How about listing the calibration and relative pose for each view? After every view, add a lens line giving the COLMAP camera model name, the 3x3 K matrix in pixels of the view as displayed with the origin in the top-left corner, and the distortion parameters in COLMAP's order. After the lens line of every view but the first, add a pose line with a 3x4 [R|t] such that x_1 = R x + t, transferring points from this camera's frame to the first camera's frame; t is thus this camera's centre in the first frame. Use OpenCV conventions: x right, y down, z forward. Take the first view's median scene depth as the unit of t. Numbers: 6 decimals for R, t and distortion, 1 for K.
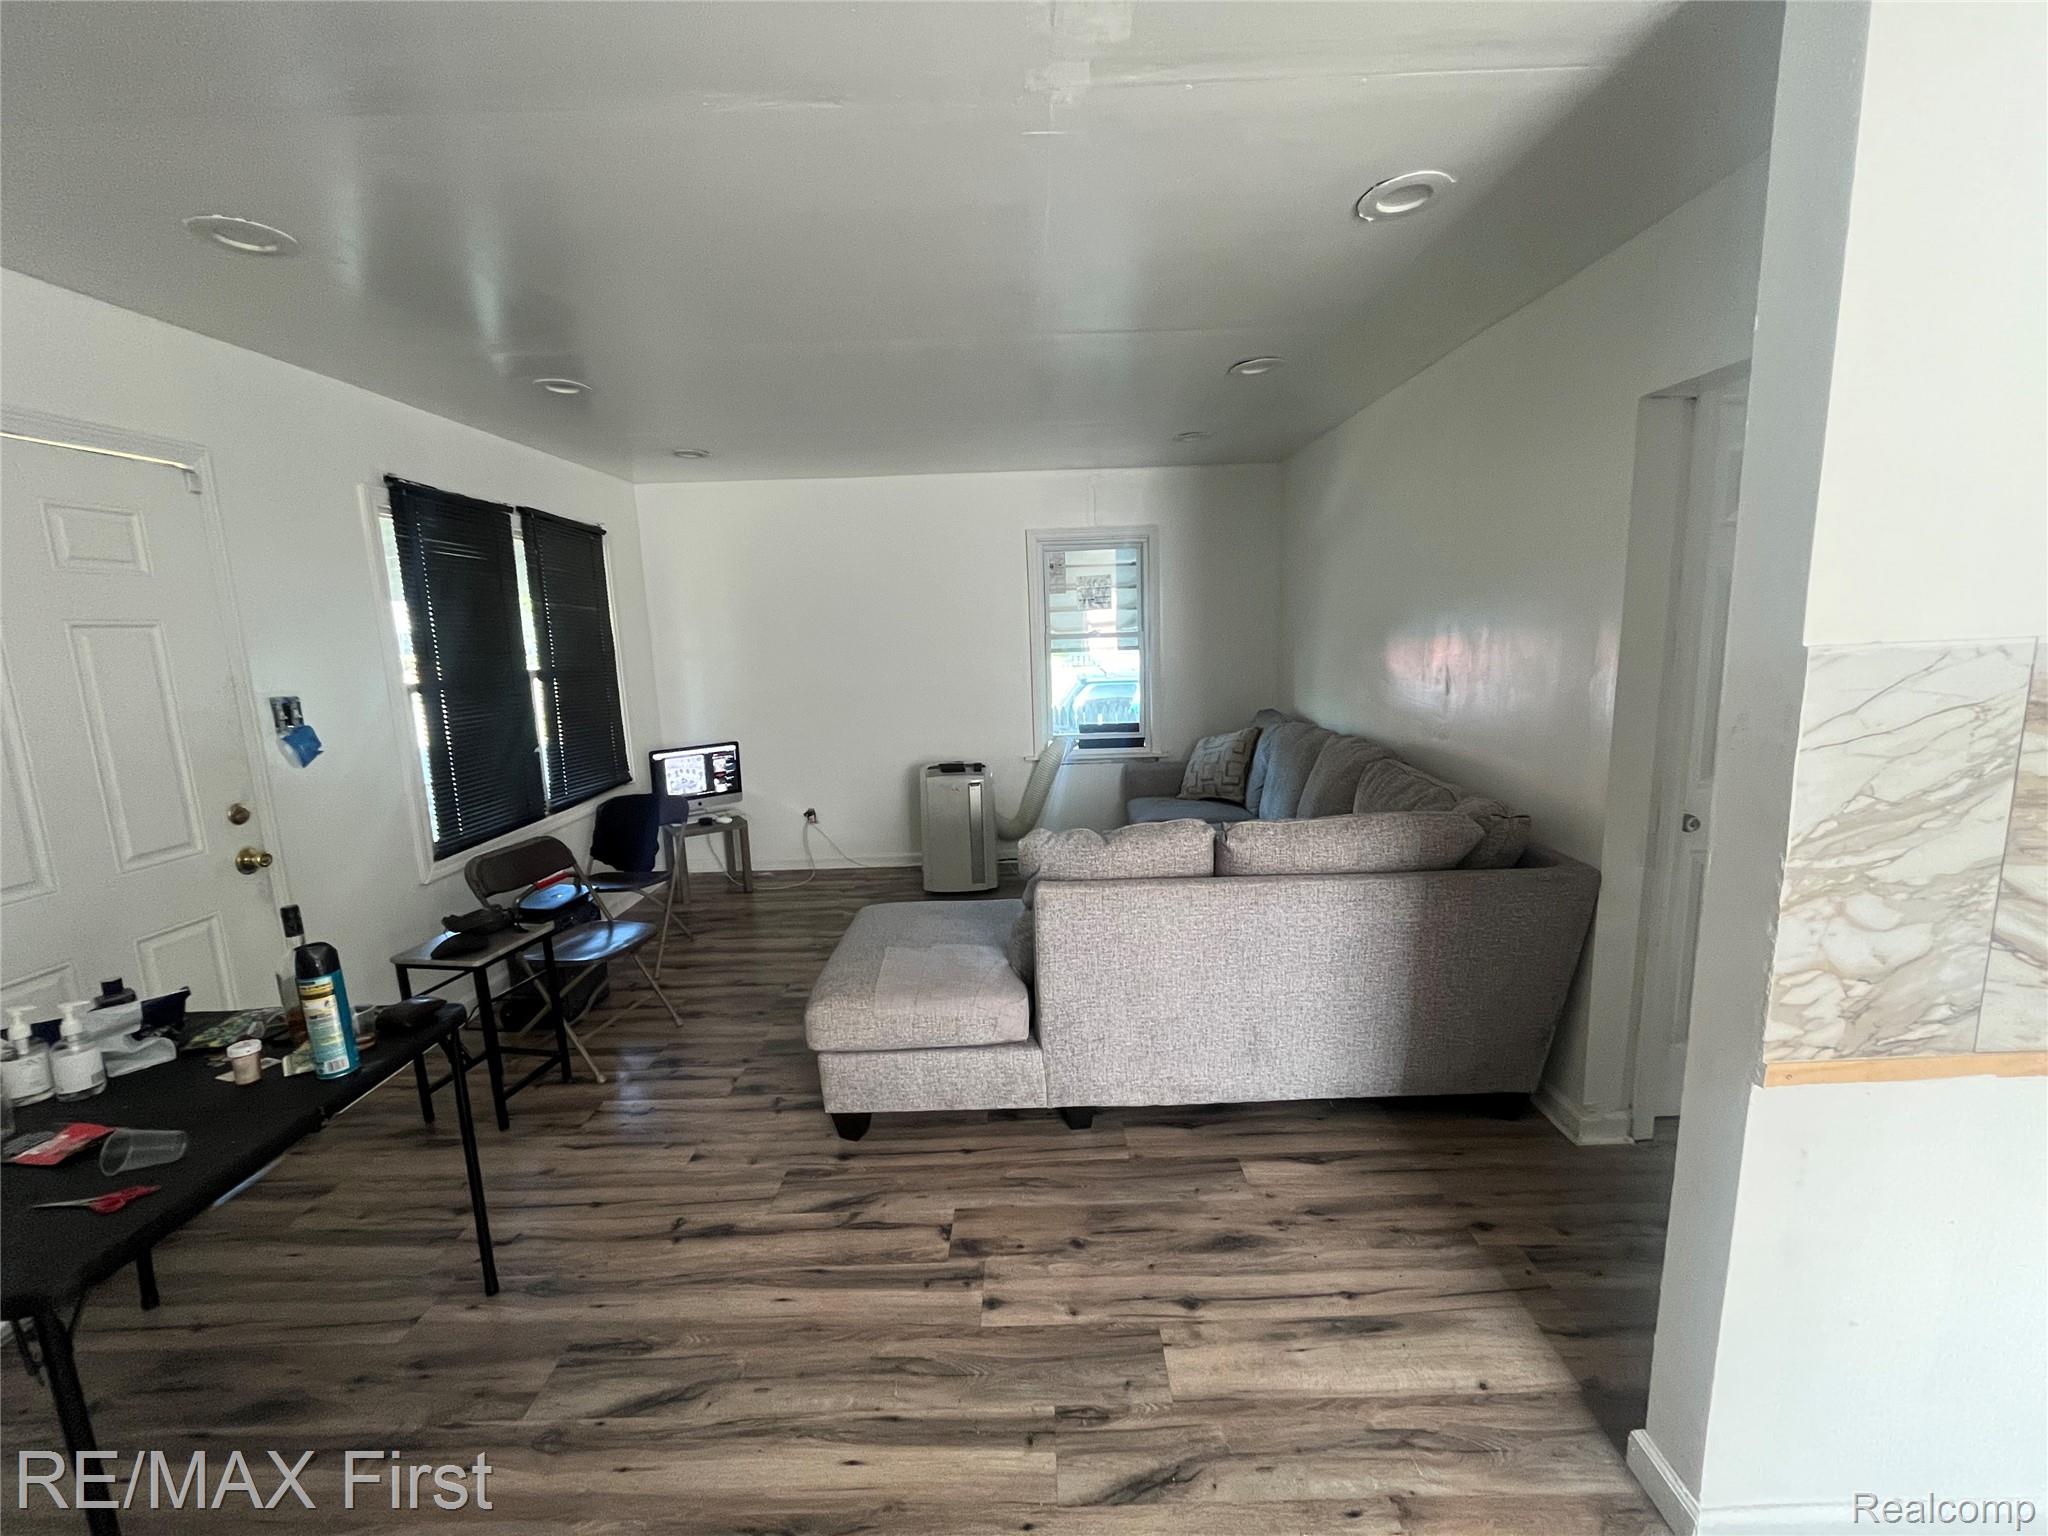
lens RADIAL K [[837.2, 0, 1024.0], [0, 837.2, 768.0], [0, 0, 1]] dist [-0.001574, -0.000112]
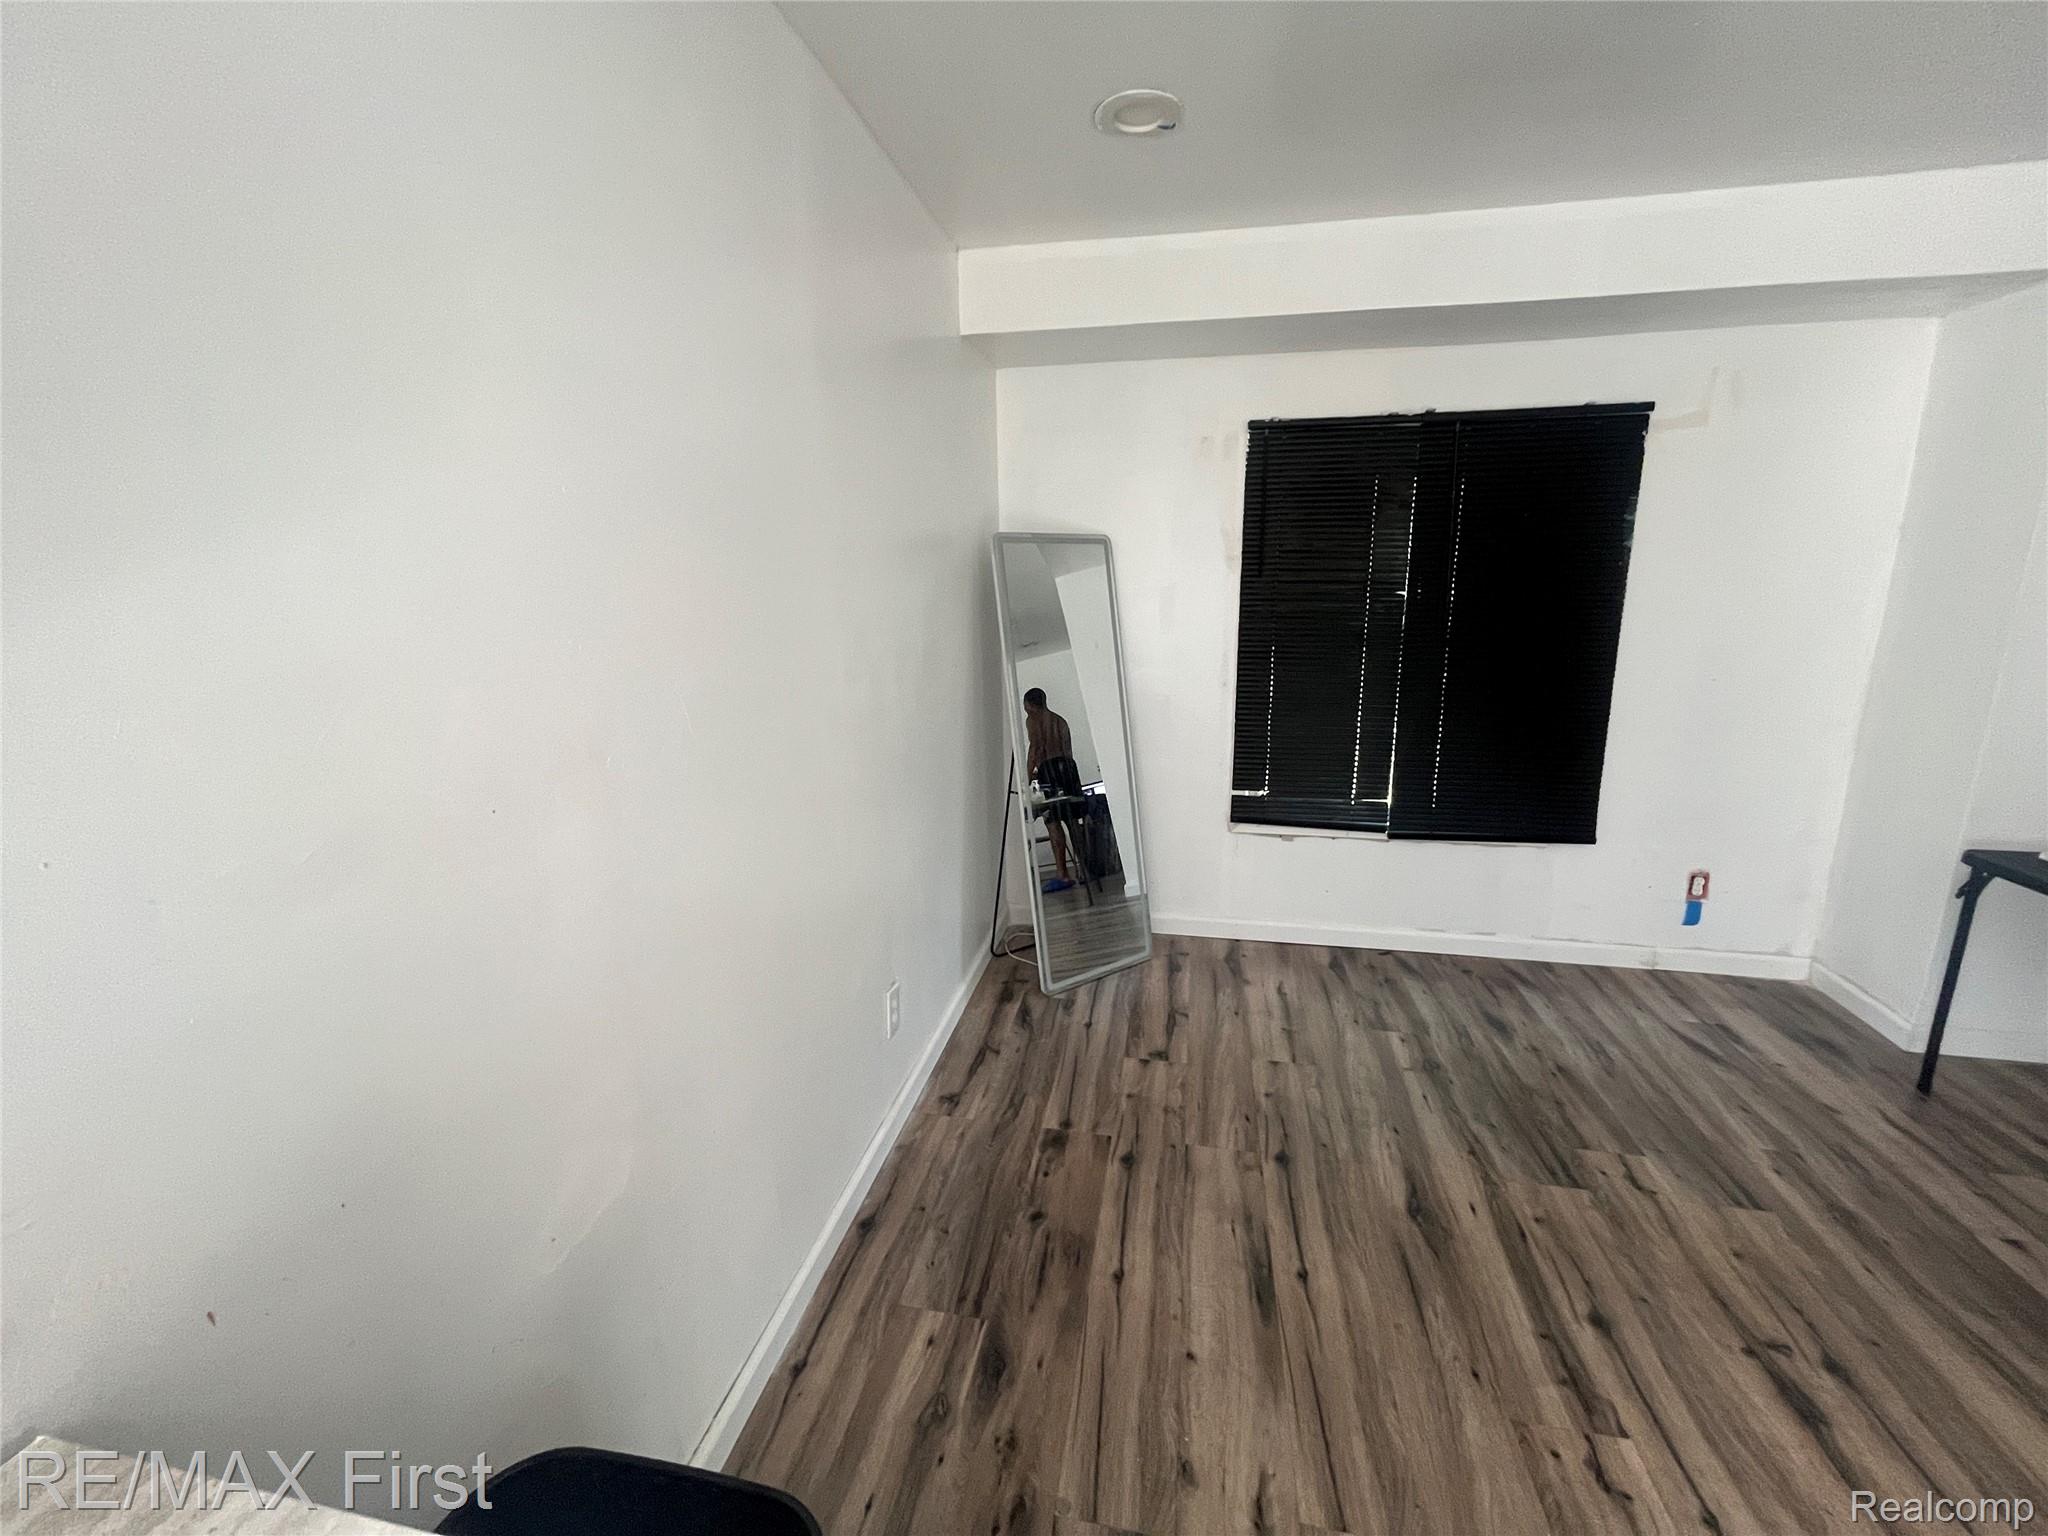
lens RADIAL K [[837.2, 0, 1024.0], [0, 837.2, 768.0], [0, 0, 1]] dist [-0.001574, -0.000112]
pose [[-0.197989, 0.264839, -0.943748, 0.757778], [-0.148862, 0.943516, 0.296003, -0.163228], [0.968835, 0.199094, -0.147381, 0.955480]]
